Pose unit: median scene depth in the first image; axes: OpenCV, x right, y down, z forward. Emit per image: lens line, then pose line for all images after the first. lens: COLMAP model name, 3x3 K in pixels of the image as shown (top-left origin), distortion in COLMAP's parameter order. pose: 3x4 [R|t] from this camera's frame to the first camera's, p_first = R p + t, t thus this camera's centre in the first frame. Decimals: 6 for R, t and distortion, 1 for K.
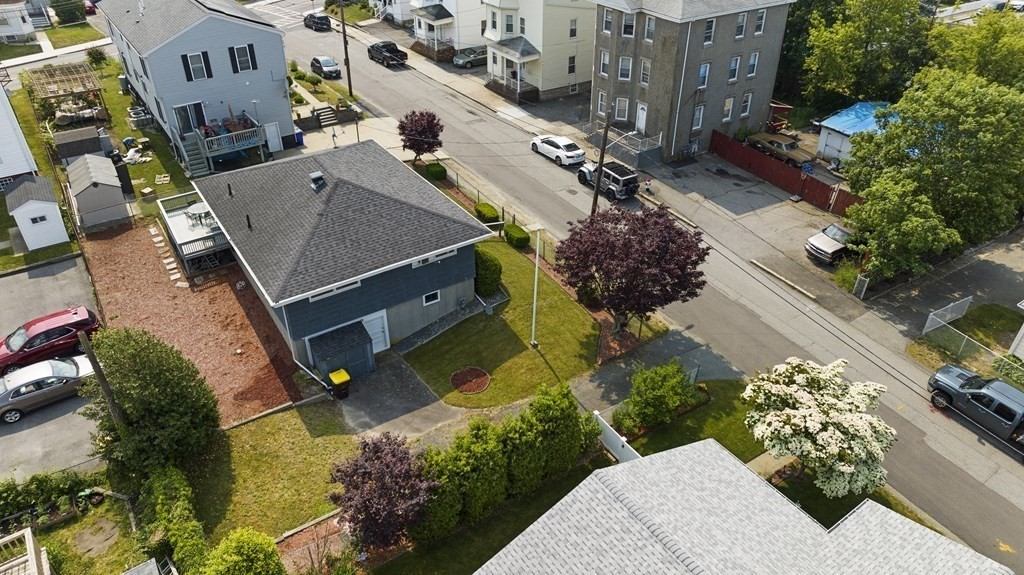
lens RADIAL K [[722.4, 0, 511.1], [0, 722.4, 289.3], [0, 0, 1]] dist [-0.005256, 0.006344]
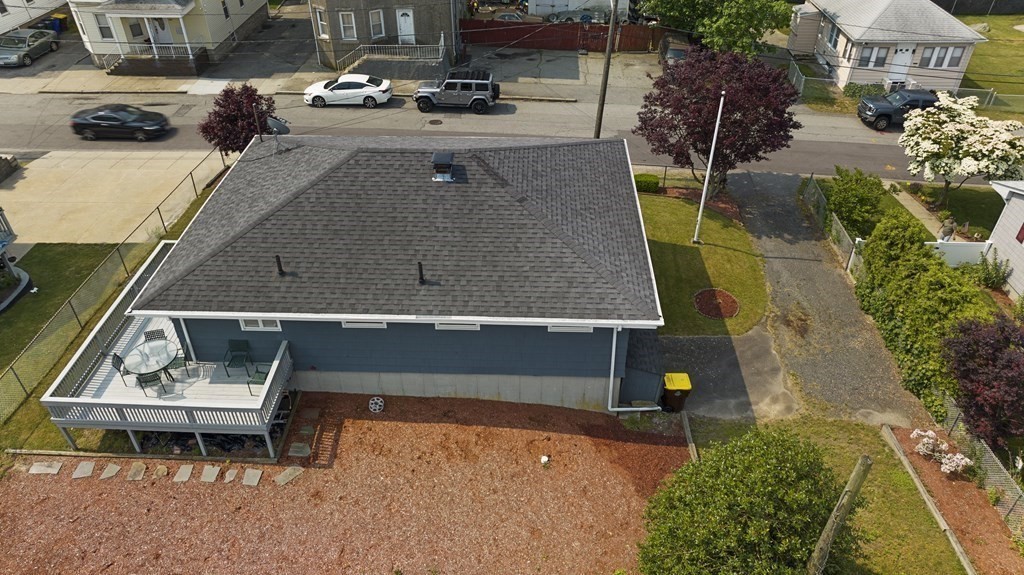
lens RADIAL K [[722.4, 0, 510.1], [0, 722.4, 287.4], [0, 0, 1]] dist [-0.005256, 0.006344]
pose [[0.569688, -0.492366, 0.658051, -0.464185], [0.459220, 0.854732, 0.241971, -0.125288], [-0.681596, 0.164342, 0.713035, 0.367071]]
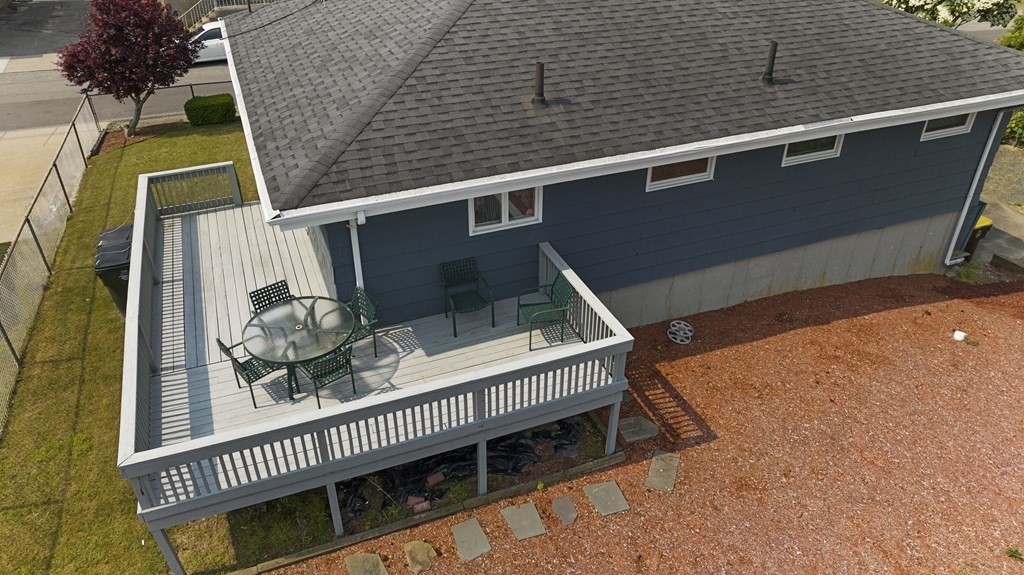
lens RADIAL K [[722.4, 0, 514.6], [0, 722.4, 285.7], [0, 0, 1]] dist [-0.005256, 0.006344]
pose [[0.177247, -0.525766, 0.831958, -0.471302], [0.542437, 0.757541, 0.363172, -0.132521], [-0.821185, 0.386914, 0.419467, 0.660528]]
